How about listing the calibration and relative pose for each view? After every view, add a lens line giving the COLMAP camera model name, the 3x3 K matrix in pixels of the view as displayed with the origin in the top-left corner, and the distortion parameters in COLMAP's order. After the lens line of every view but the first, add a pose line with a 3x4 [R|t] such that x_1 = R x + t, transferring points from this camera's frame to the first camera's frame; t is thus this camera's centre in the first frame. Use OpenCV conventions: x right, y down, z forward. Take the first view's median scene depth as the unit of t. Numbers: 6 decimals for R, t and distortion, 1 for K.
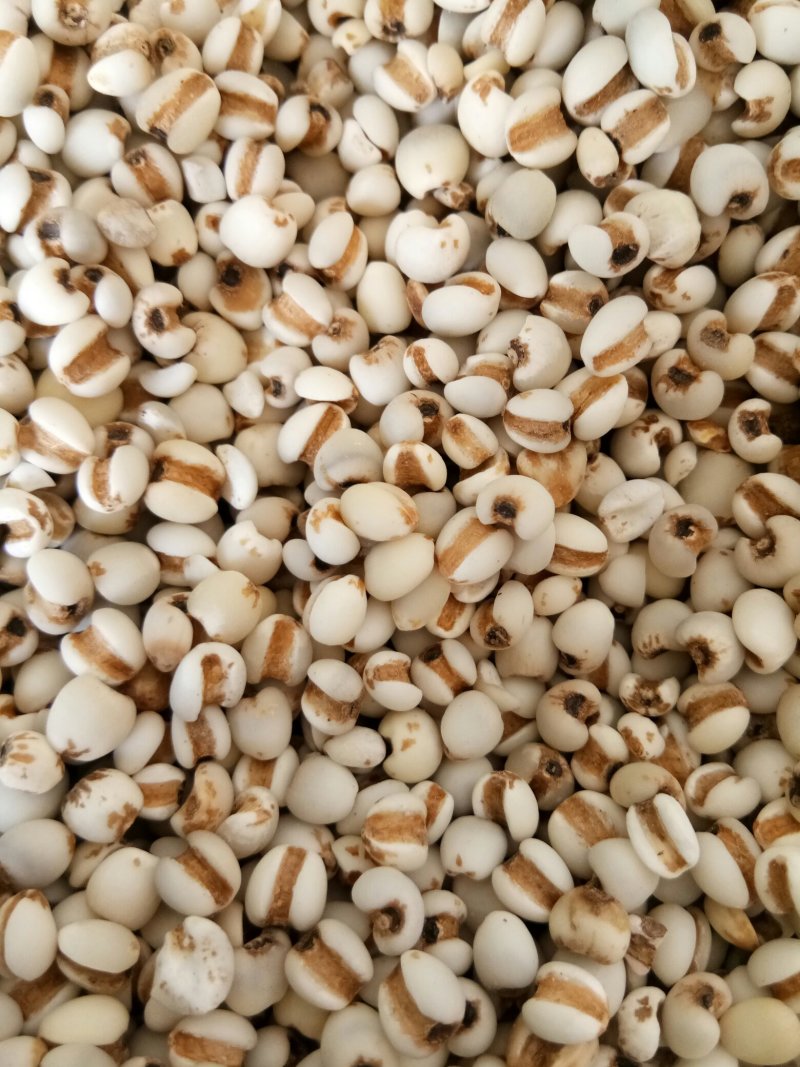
lens RADIAL K [[933.9, 0, 401.0], [0, 933.9, 530.0], [0, 0, 1]] dist [0.125574, -0.387474]
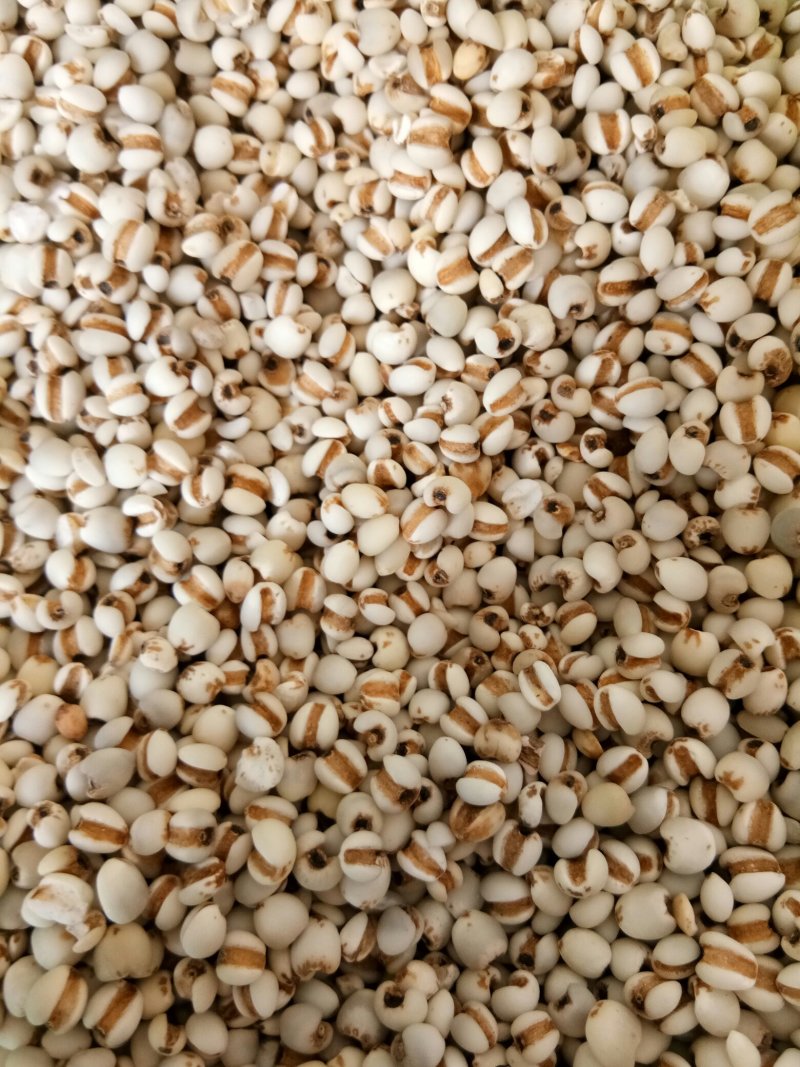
lens RADIAL K [[933.9, 0, 401.0], [0, 933.9, 530.0], [0, 0, 1]] dist [0.125574, -0.387474]
pose [[0.999510, -0.030263, -0.008047, 0.050184], [0.029460, 0.995858, -0.086013, 0.169978], [0.010617, 0.085734, 0.996262, -0.618032]]
